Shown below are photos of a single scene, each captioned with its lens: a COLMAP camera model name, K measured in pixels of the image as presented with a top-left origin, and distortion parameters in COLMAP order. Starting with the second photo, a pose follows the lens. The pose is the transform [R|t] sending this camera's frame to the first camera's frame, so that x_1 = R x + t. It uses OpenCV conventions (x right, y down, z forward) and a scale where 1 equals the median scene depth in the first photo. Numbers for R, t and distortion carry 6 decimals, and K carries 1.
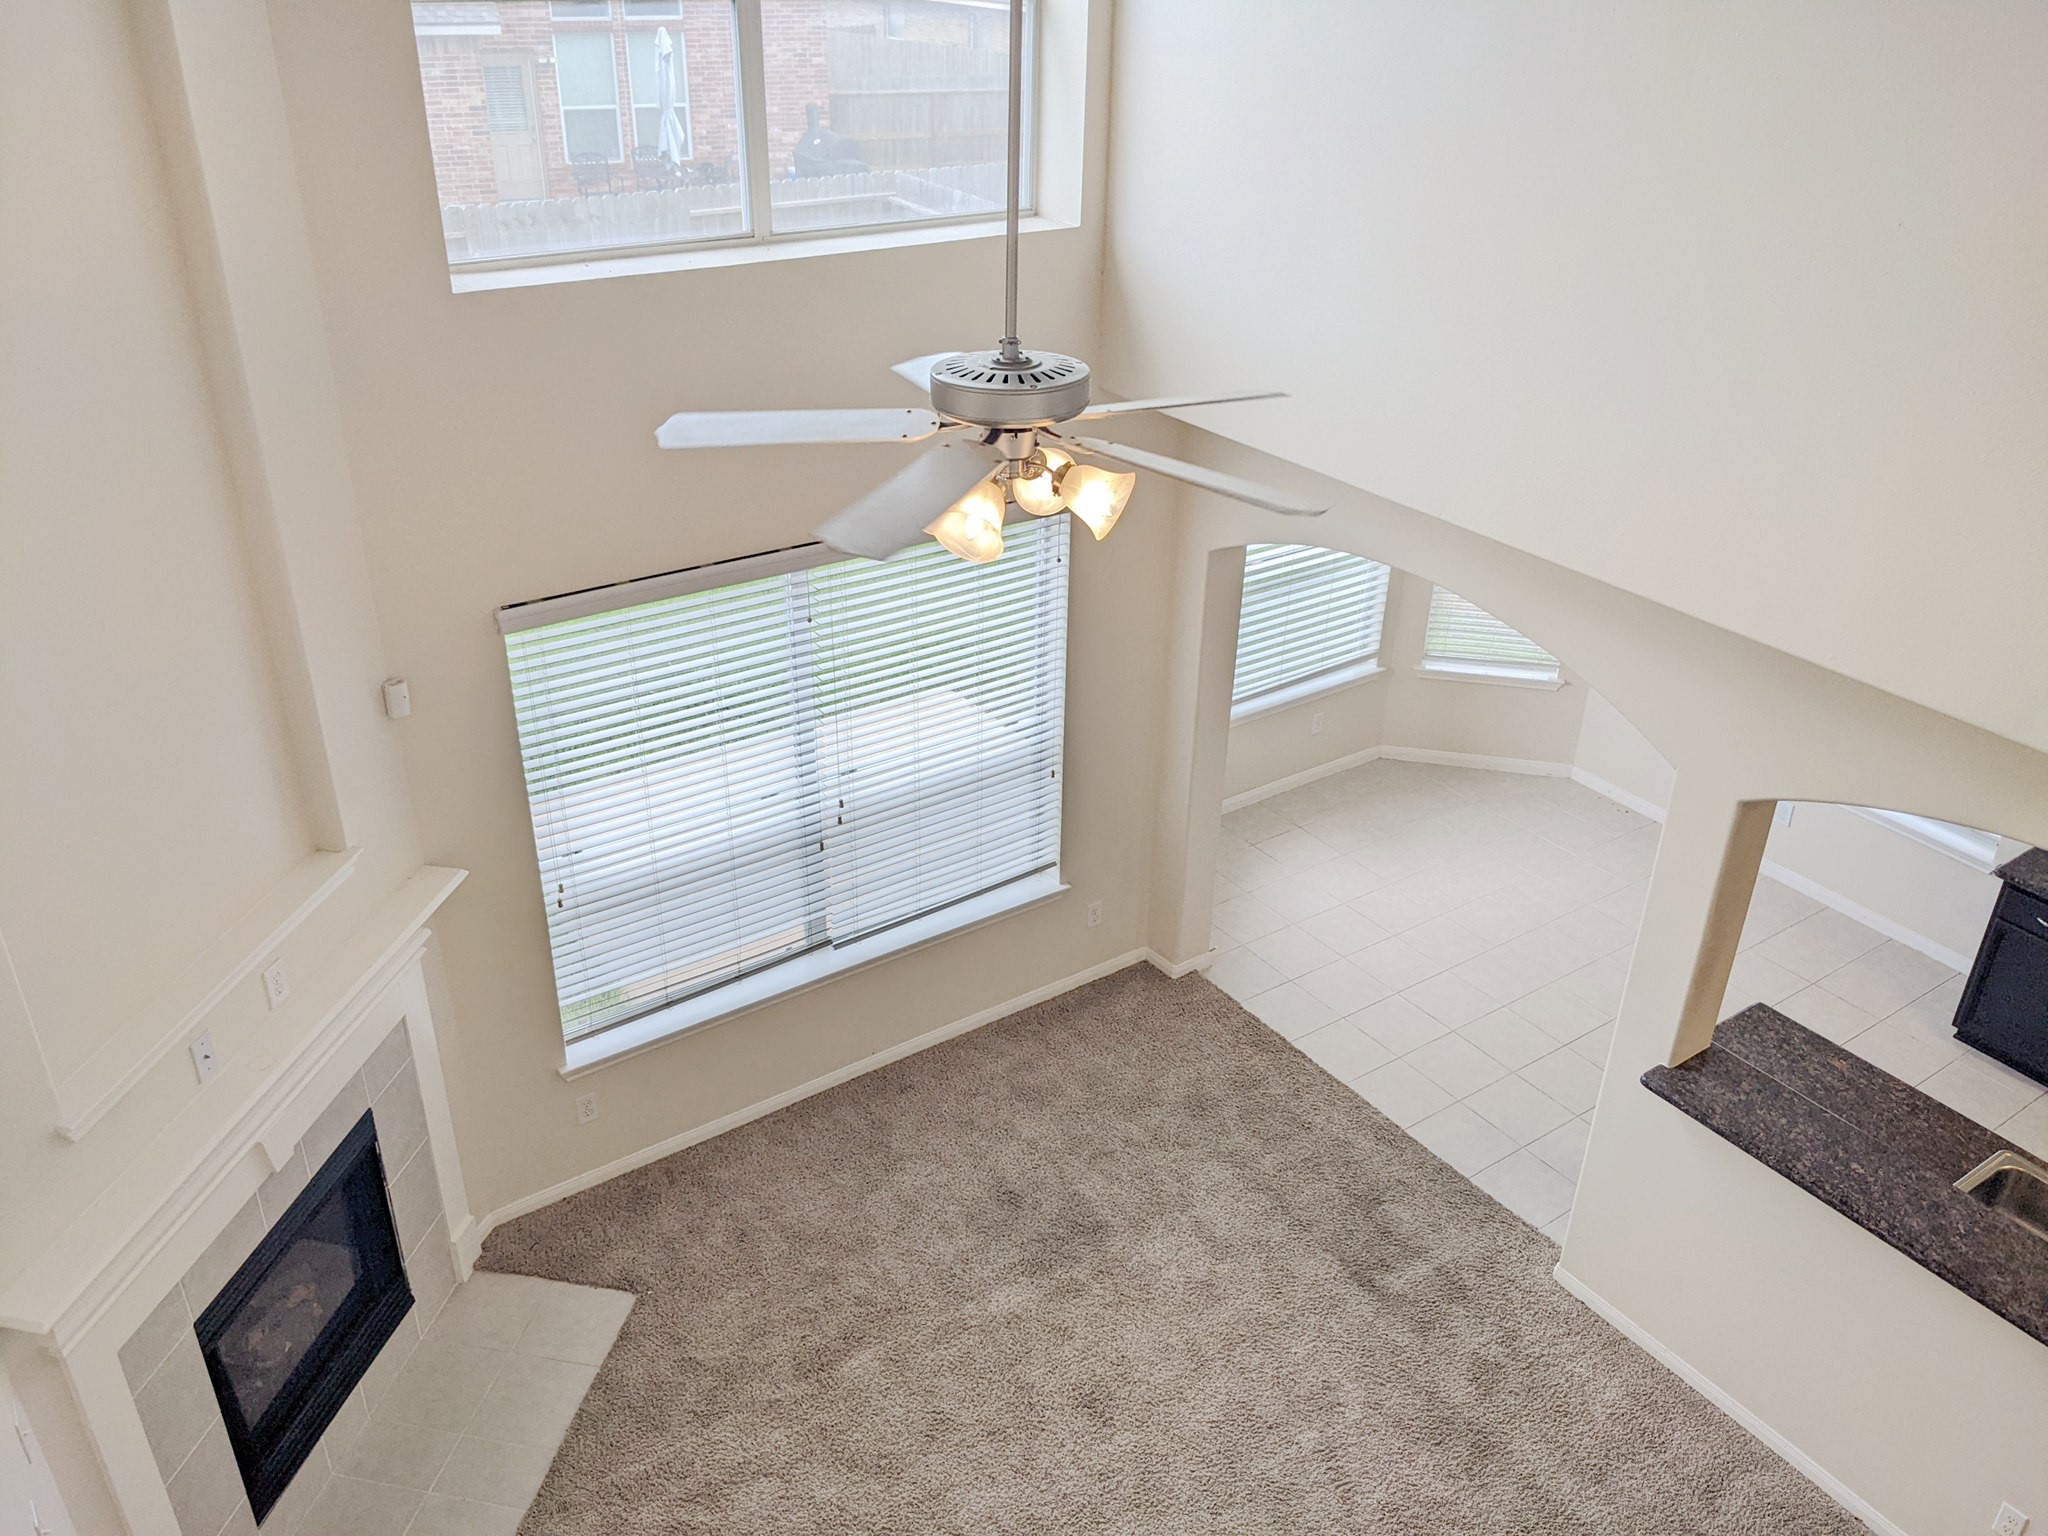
lens RADIAL K [[1621.5, 0, 1021.2], [0, 1621.5, 771.0], [0, 0, 1]] dist [0.030476, -0.049688]
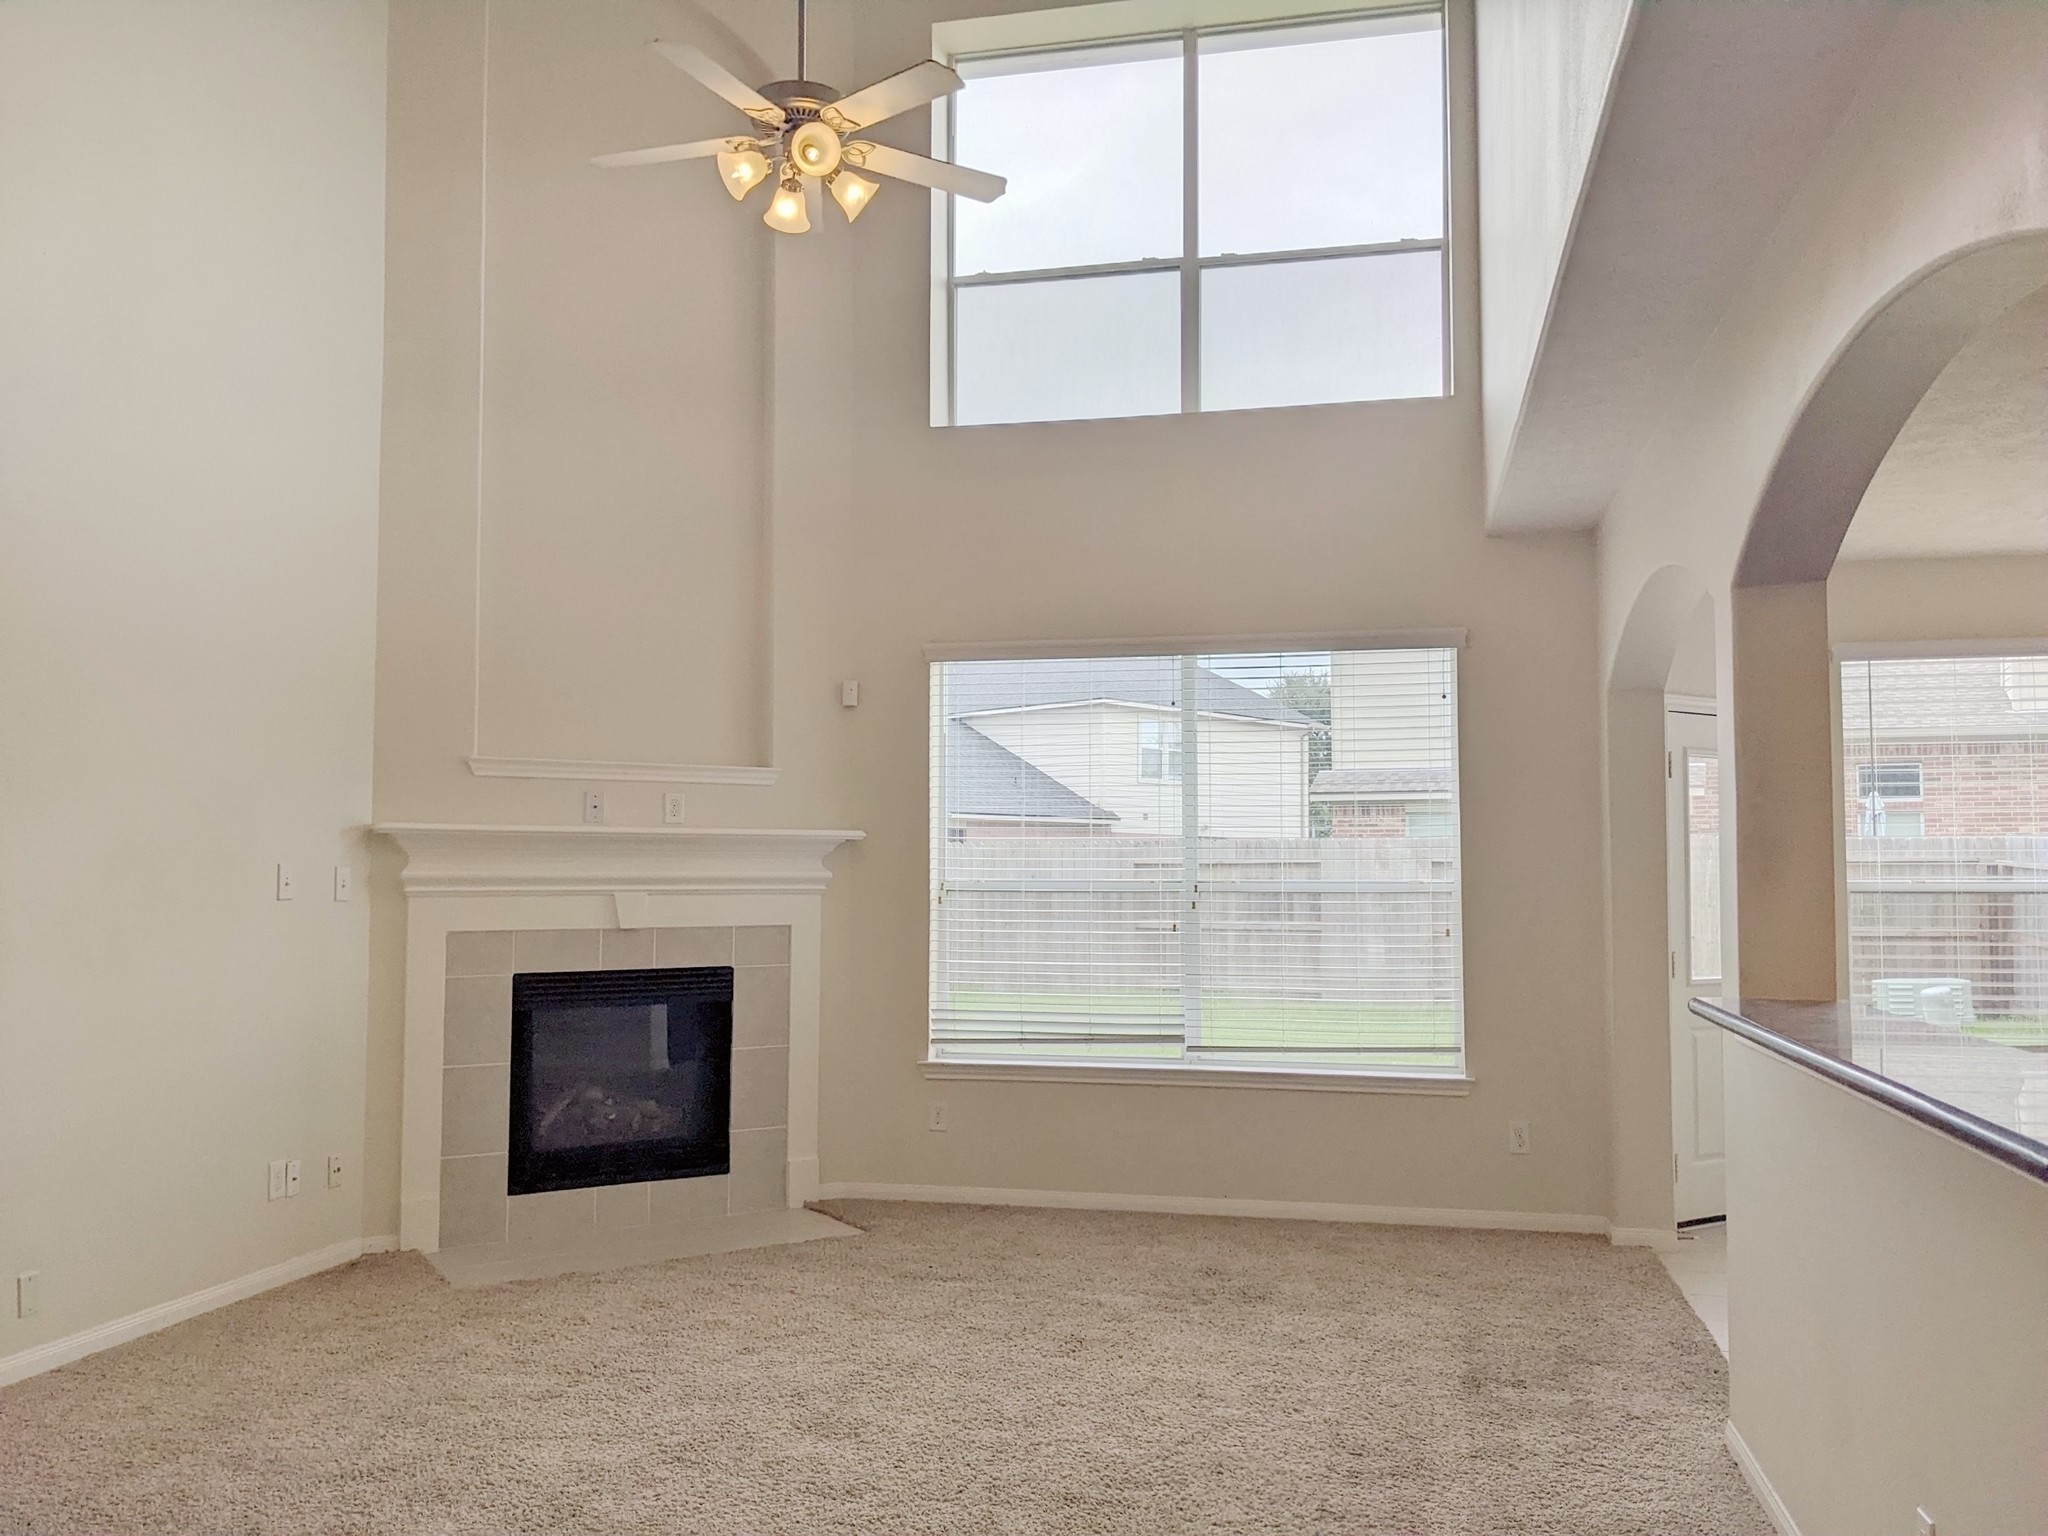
lens RADIAL K [[1621.5, 0, 1026.6], [0, 1621.5, 769.0], [0, 0, 1]] dist [0.030476, -0.049688]
pose [[0.678552, -0.062655, -0.731876, 0.693158], [-0.339900, 0.856486, -0.388458, 0.465684], [0.651180, 0.512353, 0.559874, 0.305398]]
